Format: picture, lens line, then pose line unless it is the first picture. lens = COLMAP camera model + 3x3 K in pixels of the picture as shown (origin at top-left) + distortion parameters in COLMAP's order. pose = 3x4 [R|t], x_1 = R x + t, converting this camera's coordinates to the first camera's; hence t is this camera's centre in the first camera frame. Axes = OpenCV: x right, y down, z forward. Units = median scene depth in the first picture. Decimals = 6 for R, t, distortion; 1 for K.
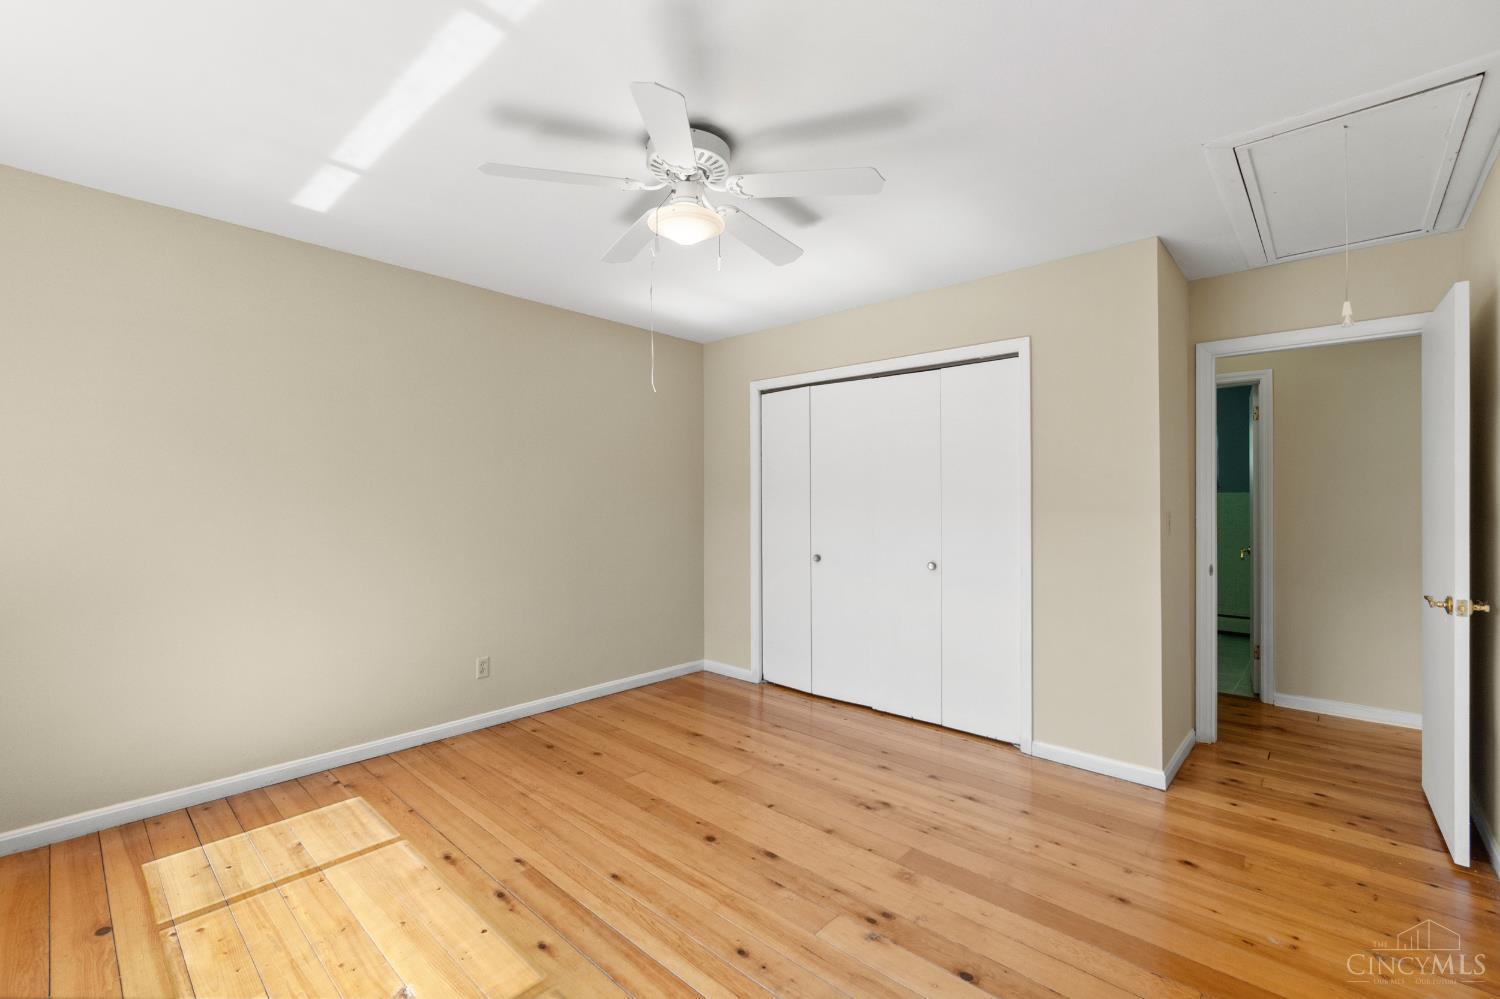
lens RADIAL K [[646.2, 0, 748.2], [0, 646.2, 492.5], [0, 0, 1]] dist [-0.003950, 0.000161]
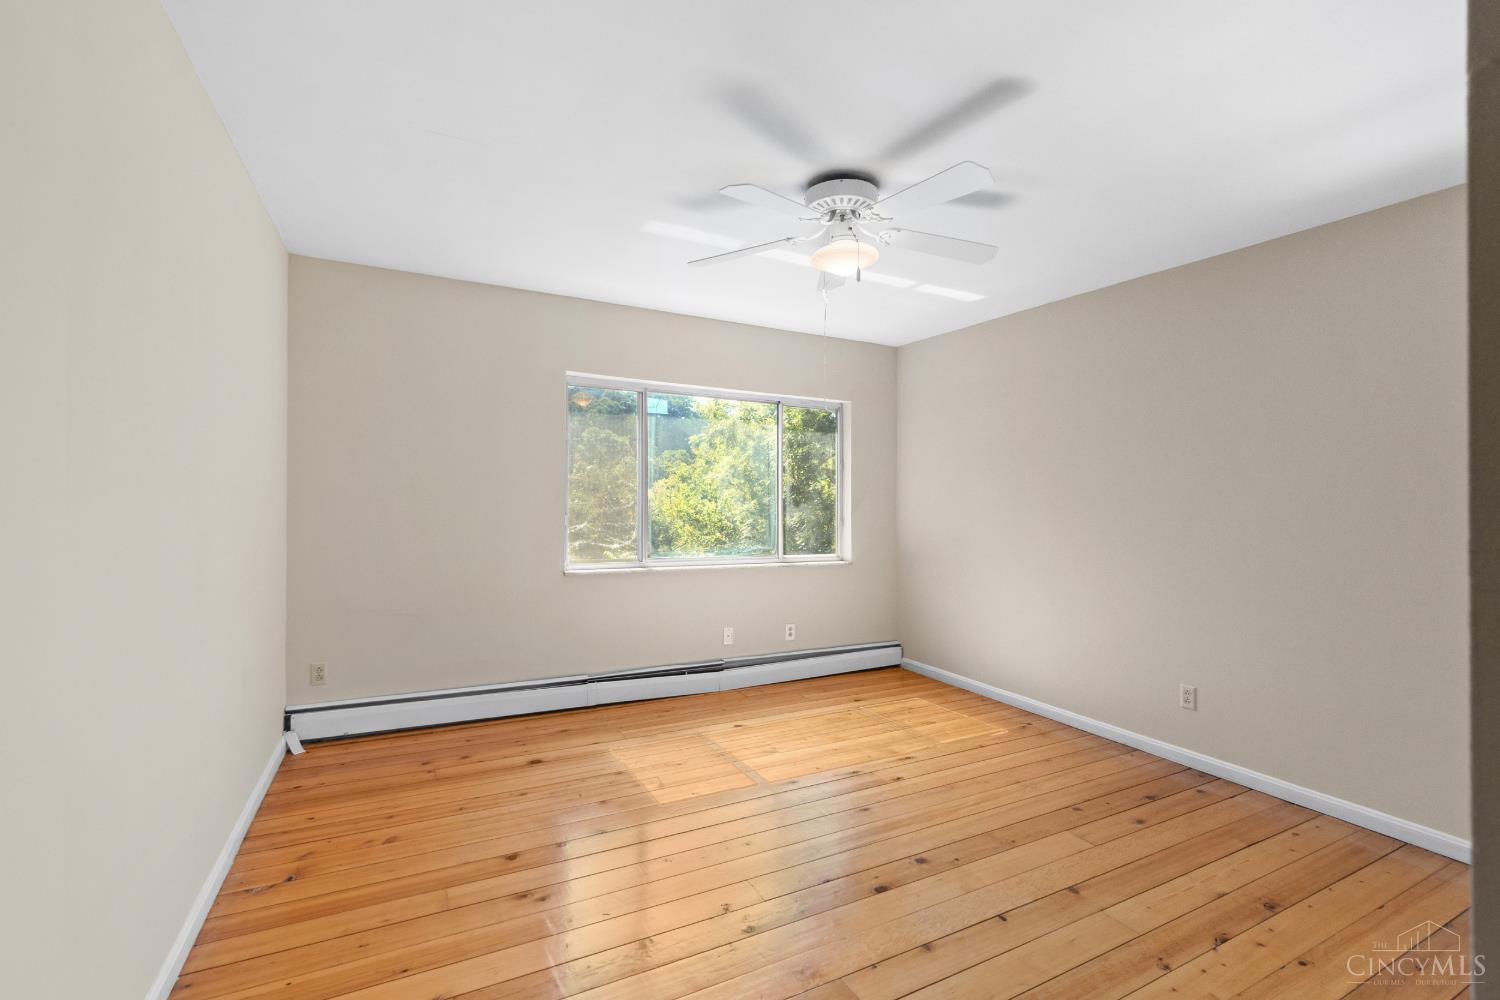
lens RADIAL K [[642.6, 0, 742.6], [0, 642.6, 508.6], [0, 0, 1]] dist [-0.001772, 0.000037]
pose [[-0.338364, 0.005339, -0.941000, 0.716652], [-0.008858, 0.999922, 0.008859, 0.014281], [0.940973, 0.011332, -0.338291, 0.843782]]
